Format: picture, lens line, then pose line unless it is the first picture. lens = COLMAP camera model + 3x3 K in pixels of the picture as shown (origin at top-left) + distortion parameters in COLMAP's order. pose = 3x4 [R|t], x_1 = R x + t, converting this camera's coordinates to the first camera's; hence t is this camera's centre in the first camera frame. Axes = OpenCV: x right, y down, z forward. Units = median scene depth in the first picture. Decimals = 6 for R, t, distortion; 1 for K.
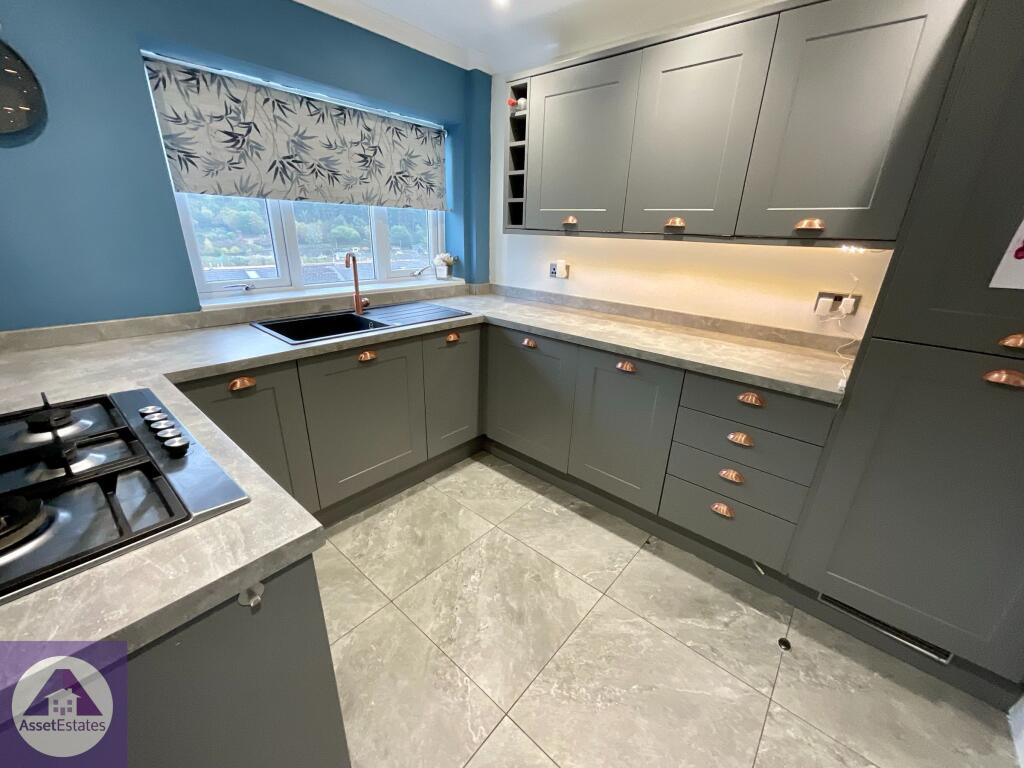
lens RADIAL K [[414.2, 0, 510.8], [0, 414.2, 386.9], [0, 0, 1]] dist [-0.000359, -0.000595]
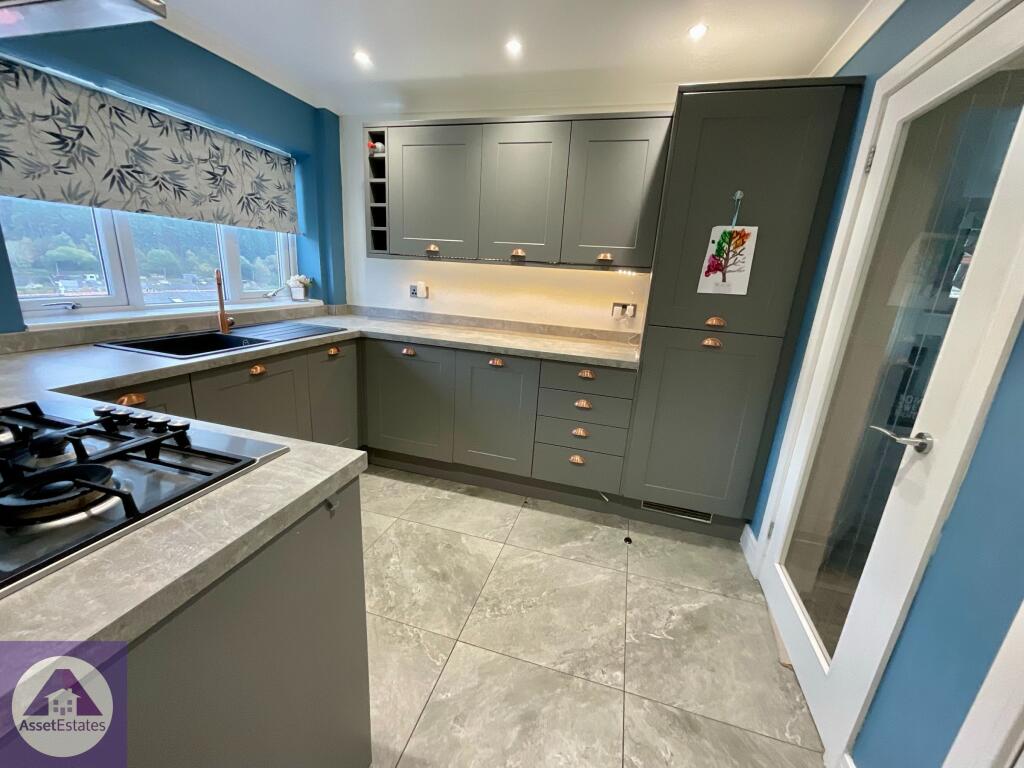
lens RADIAL K [[414.2, 0, 510.8], [0, 414.2, 386.9], [0, 0, 1]] dist [-0.000359, -0.000595]
pose [[0.908513, -0.089988, 0.408052, -0.190472], [0.118845, 0.991853, -0.045871, 0.081987], [-0.400600, 0.090170, 0.911806, -0.152449]]
